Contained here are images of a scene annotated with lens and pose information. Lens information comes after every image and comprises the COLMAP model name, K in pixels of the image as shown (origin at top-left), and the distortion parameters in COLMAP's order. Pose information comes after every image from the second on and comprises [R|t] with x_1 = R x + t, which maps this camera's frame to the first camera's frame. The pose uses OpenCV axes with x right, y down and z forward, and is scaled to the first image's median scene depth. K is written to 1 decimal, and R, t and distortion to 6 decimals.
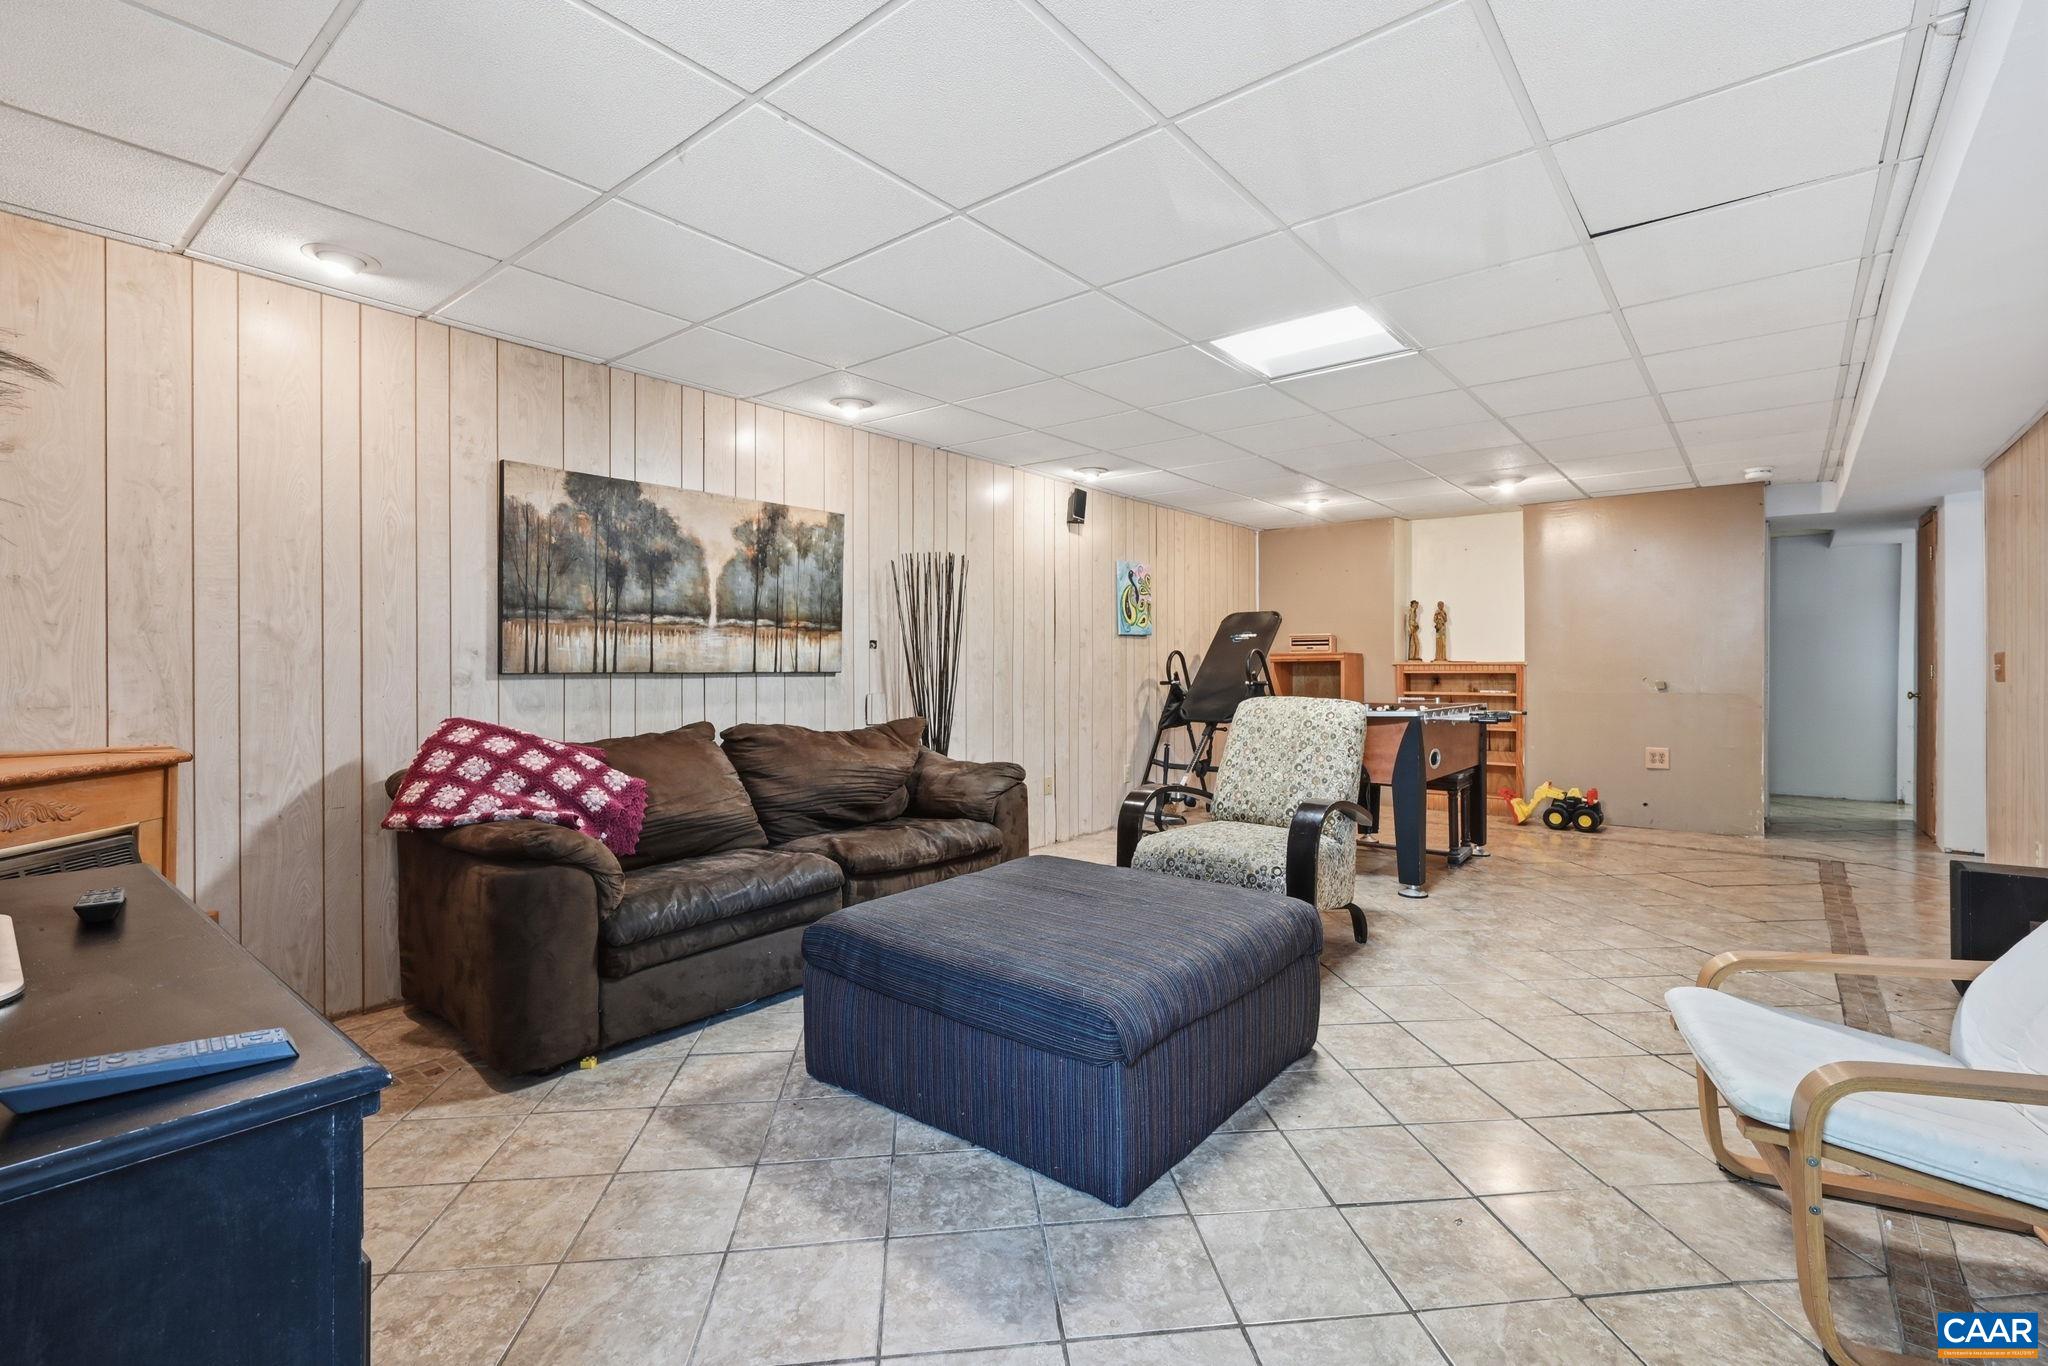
lens RADIAL K [[924.5, 0, 1036.2], [0, 924.5, 669.5], [0, 0, 1]] dist [0.002446, -0.000756]
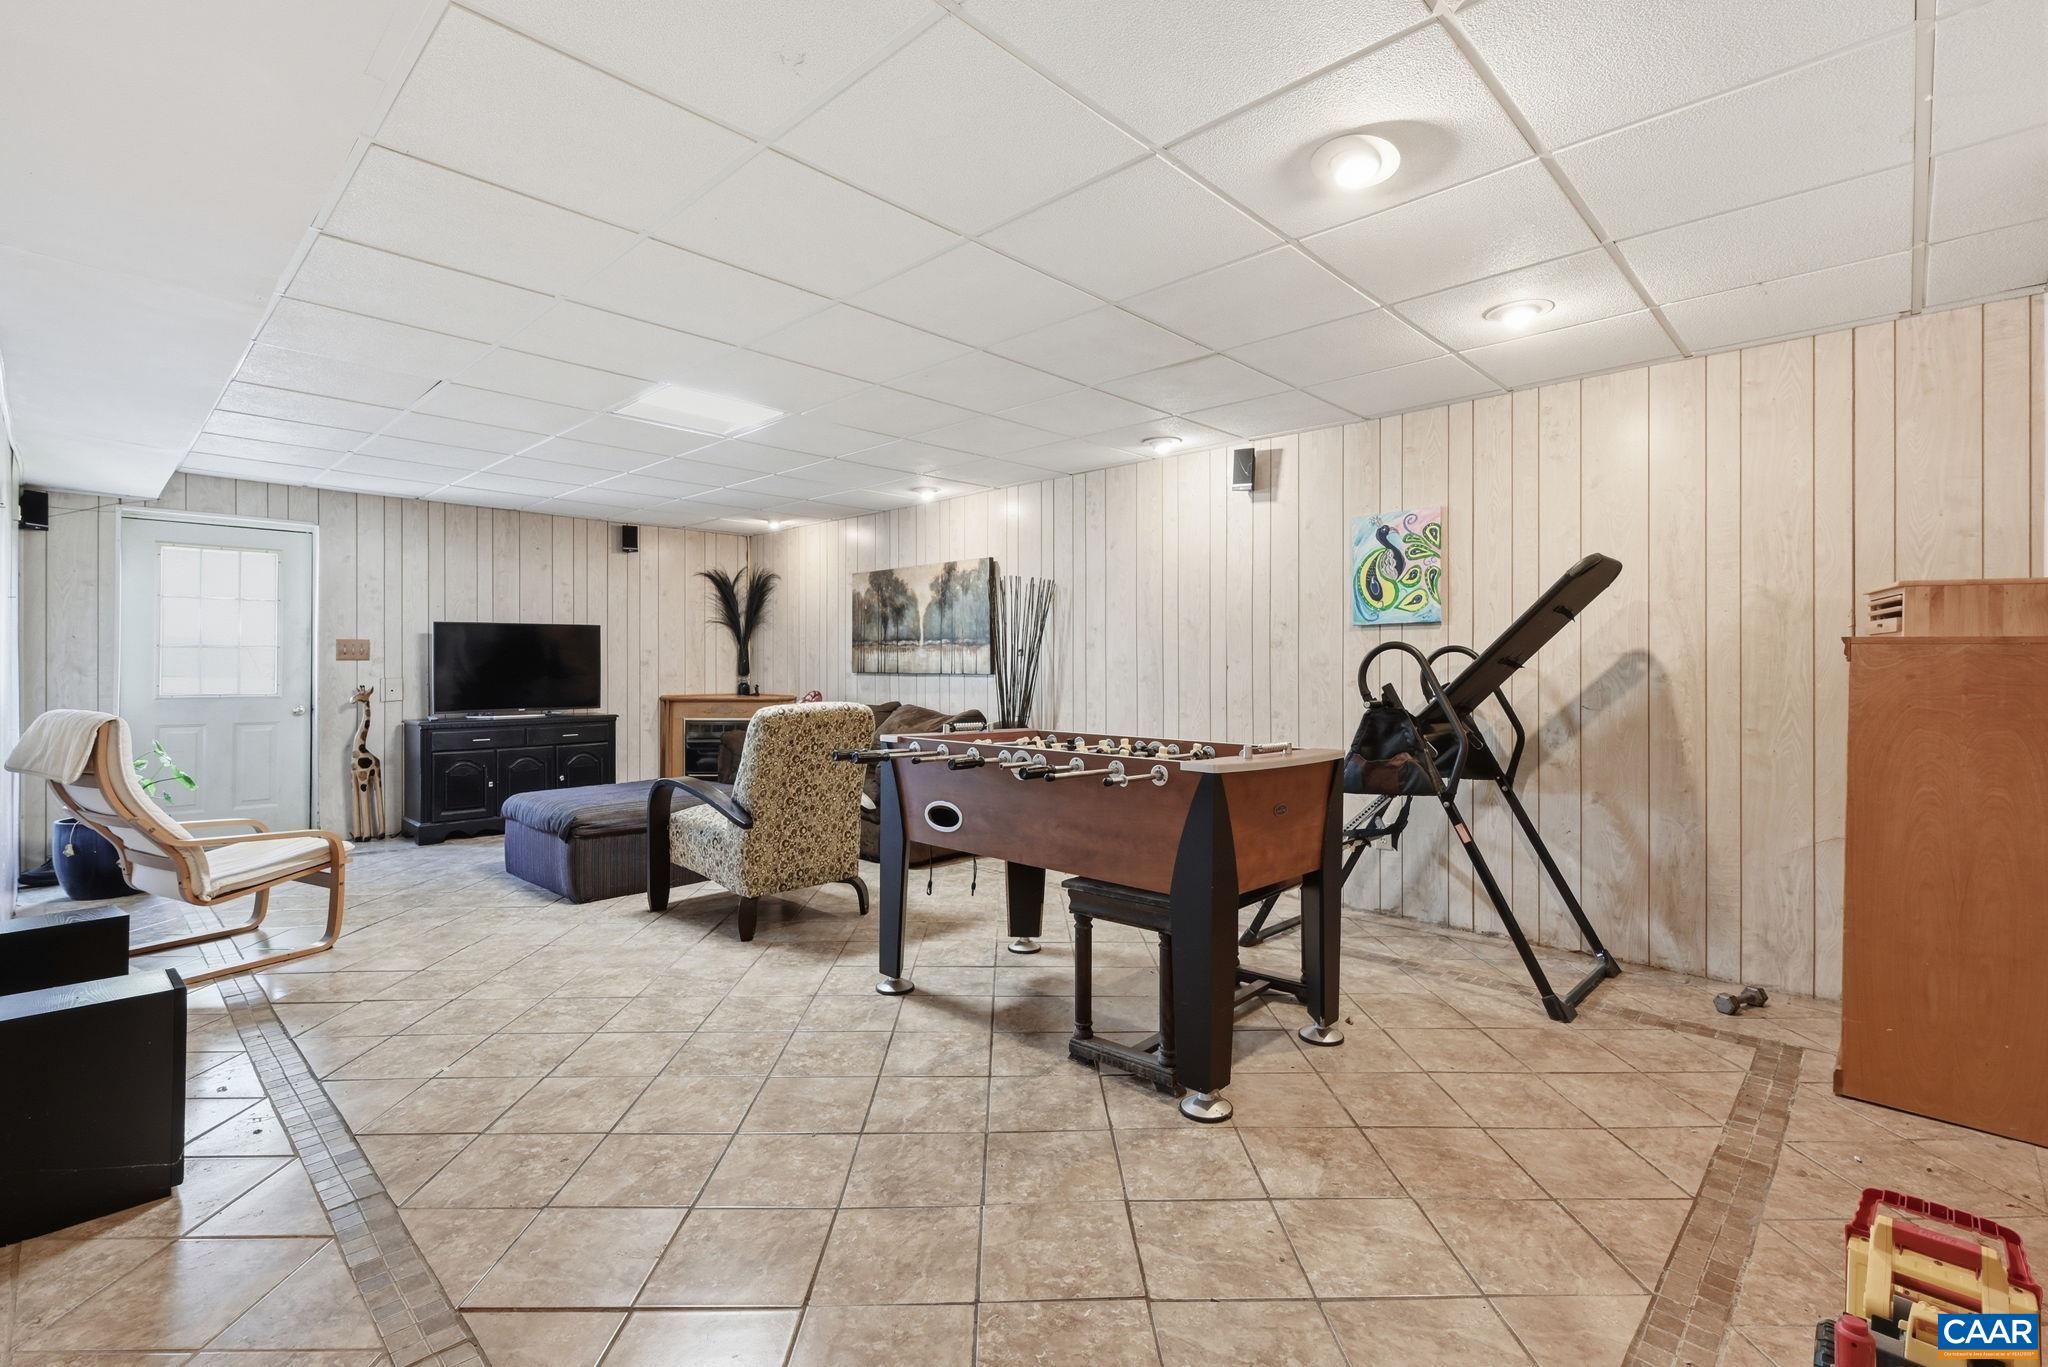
lens RADIAL K [[924.5, 0, 1036.2], [0, 924.5, 670.0], [0, 0, 1]] dist [0.002446, -0.000756]
pose [[-0.080699, -0.005072, -0.996726, 1.318412], [-0.013521, 0.999901, -0.003993, 0.001099], [0.996647, 0.013155, -0.080760, 1.374607]]
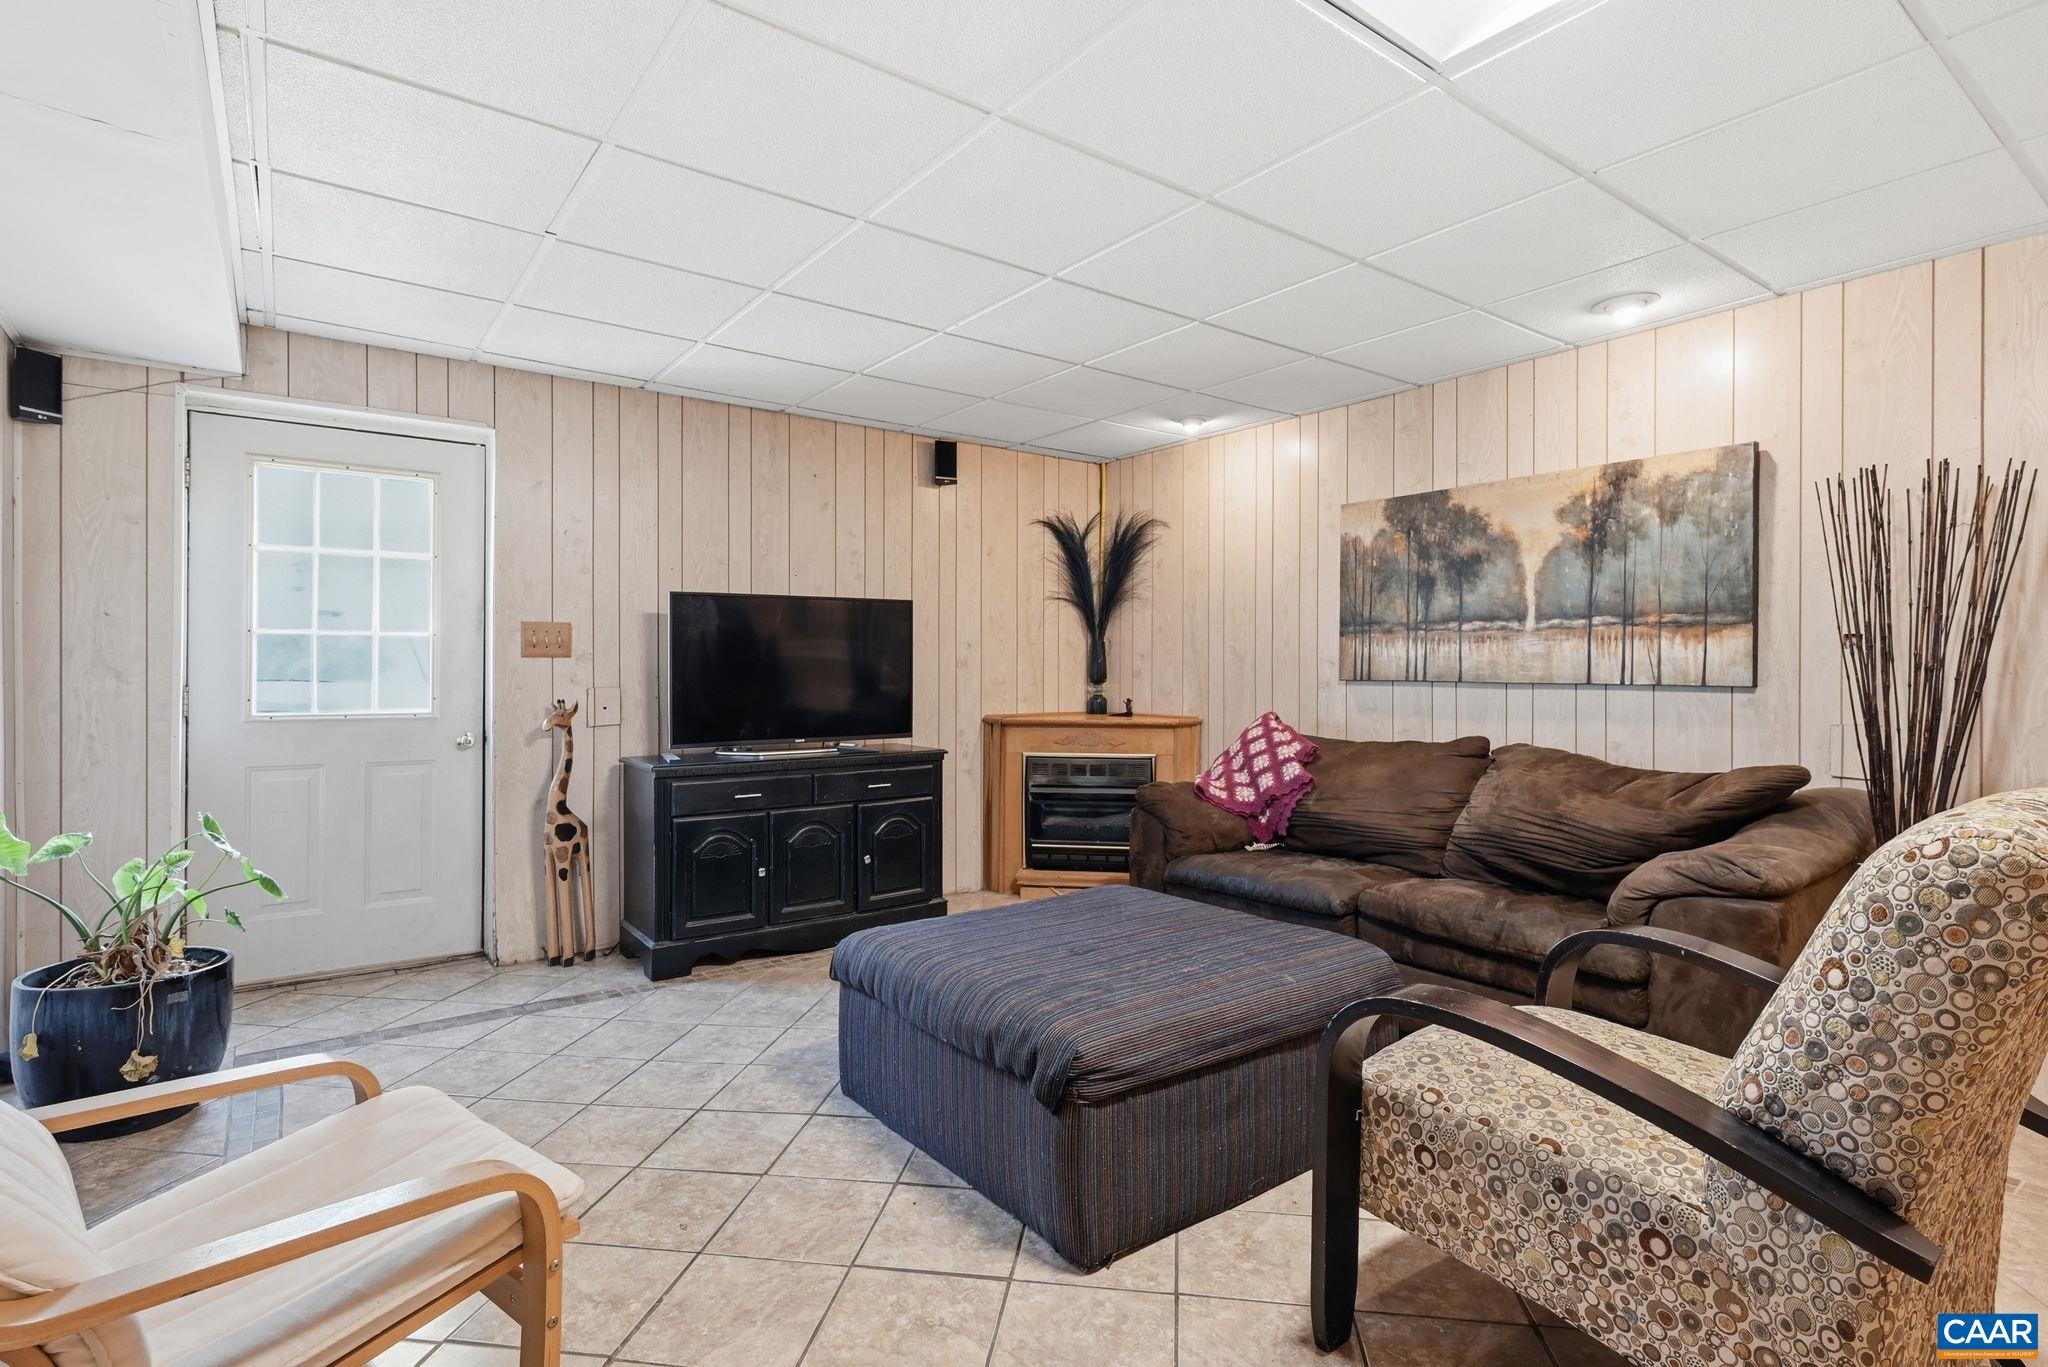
lens RADIAL K [[1003.2, 0, 1035.5], [0, 1003.2, 680.6], [0, 0, 1]] dist [-0.000499, 0.000695]
pose [[-0.244936, 0.000959, -0.969539, 0.690082], [-0.017186, 0.999838, 0.005331, 0.004056], [0.969387, 0.017968, -0.244880, 0.803316]]
